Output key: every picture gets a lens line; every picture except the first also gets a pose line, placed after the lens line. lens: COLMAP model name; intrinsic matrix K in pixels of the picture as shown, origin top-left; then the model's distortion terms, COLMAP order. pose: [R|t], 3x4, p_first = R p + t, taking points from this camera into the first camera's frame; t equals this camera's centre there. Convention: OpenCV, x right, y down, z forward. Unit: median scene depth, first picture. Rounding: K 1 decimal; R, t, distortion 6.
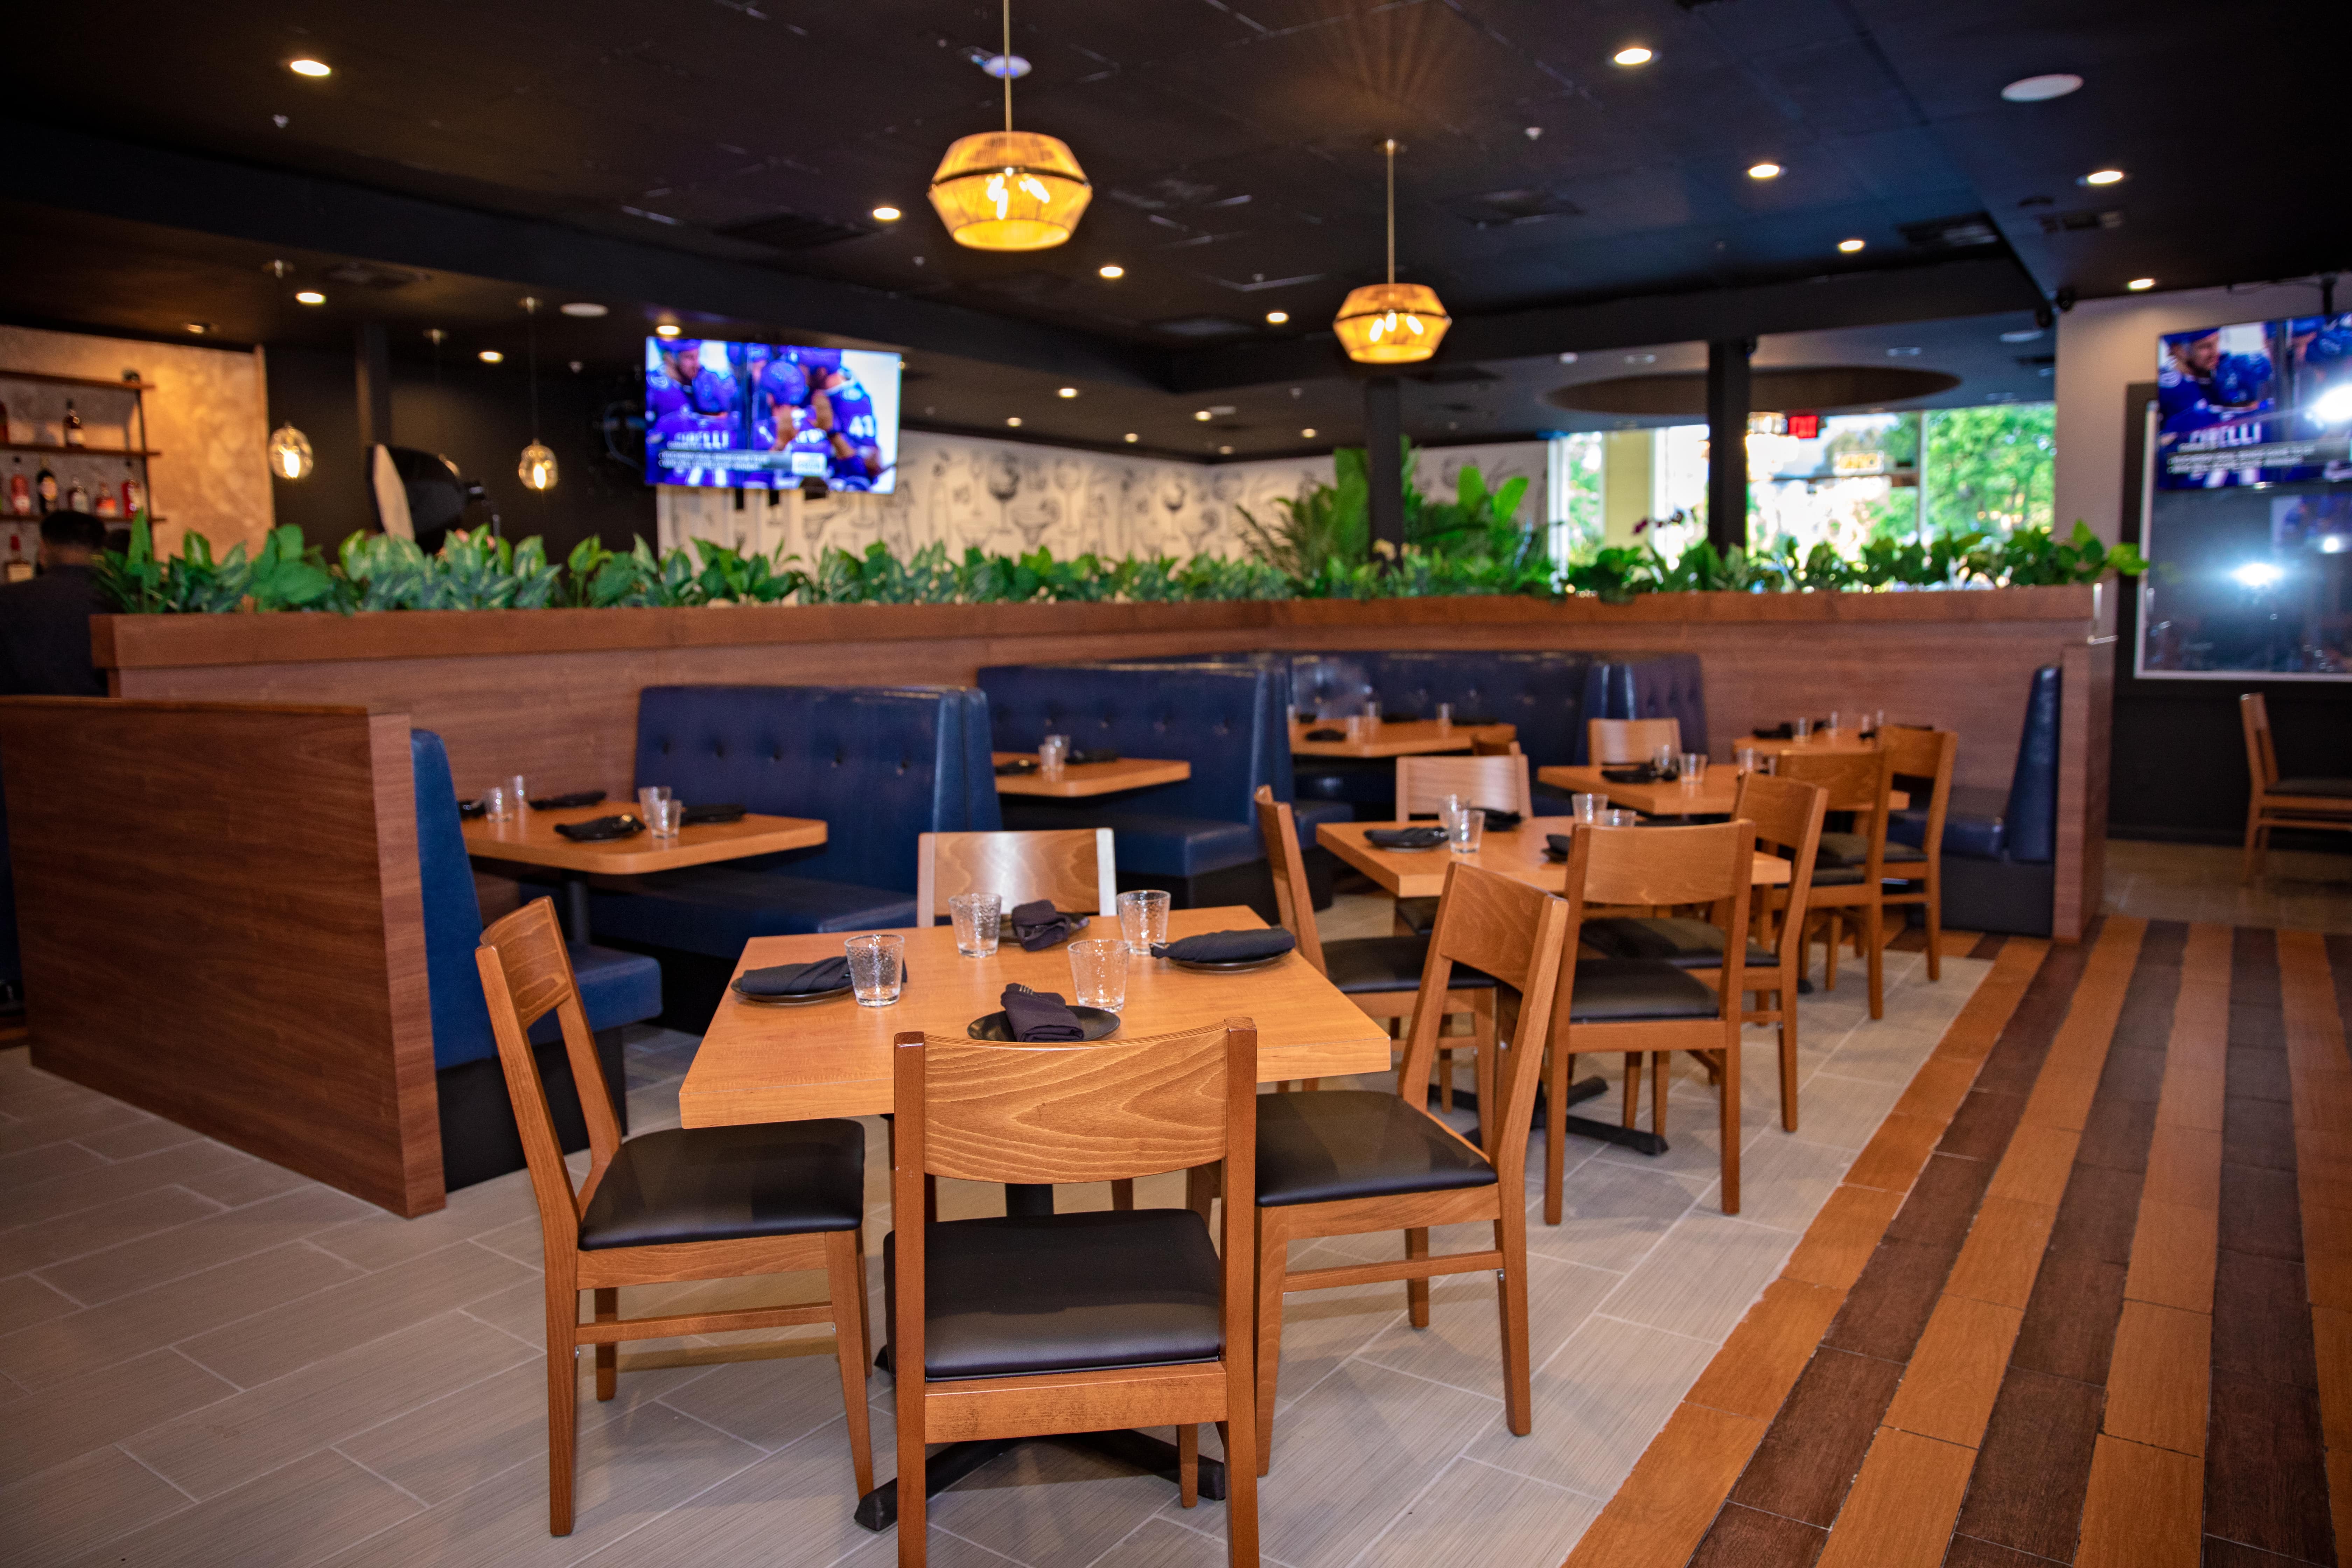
lens RADIAL K [[1539.4, 0, 1172.1], [0, 1539.4, 738.9], [0, 0, 1]] dist [-0.128119, 0.101022]
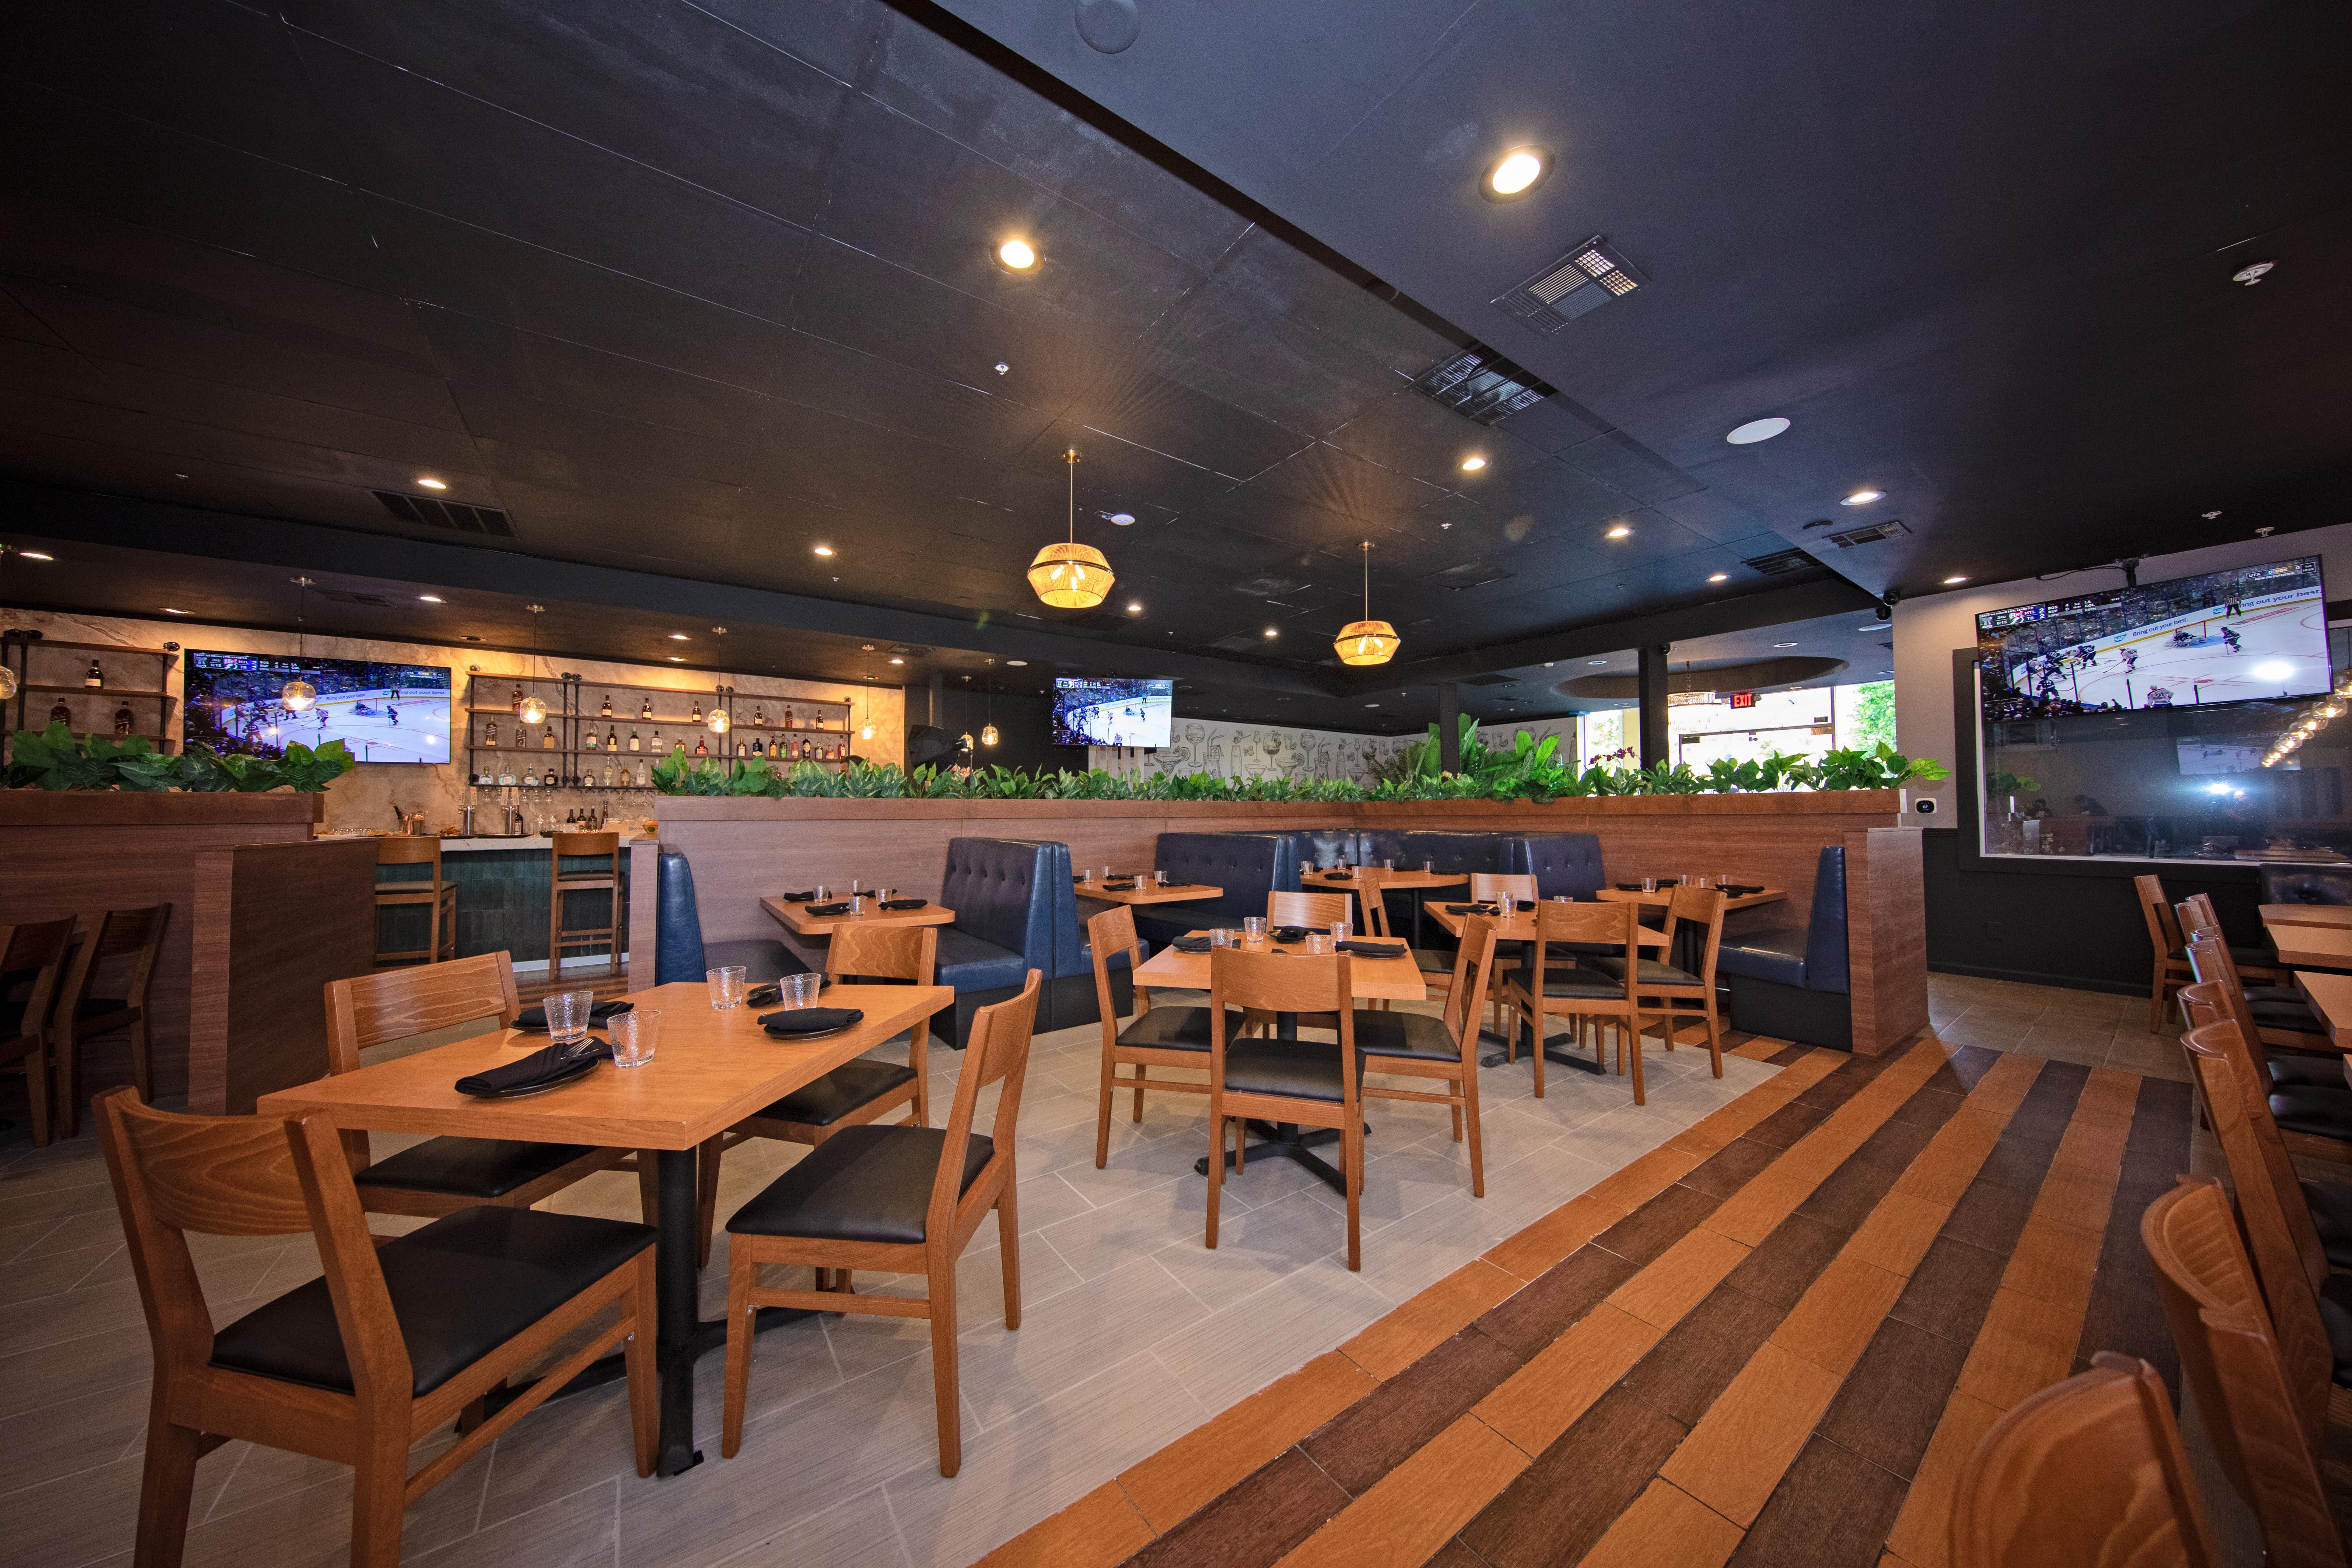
lens RADIAL K [[723.2, 0, 1176.0], [0, 723.2, 784.0], [0, 0, 1]] dist [-0.001182, -0.000037]
pose [[0.947353, -0.000710, -0.320189, 0.185849], [-0.037584, 0.992838, -0.113402, -0.006303], [0.317976, 0.119466, 0.940542, 0.144653]]
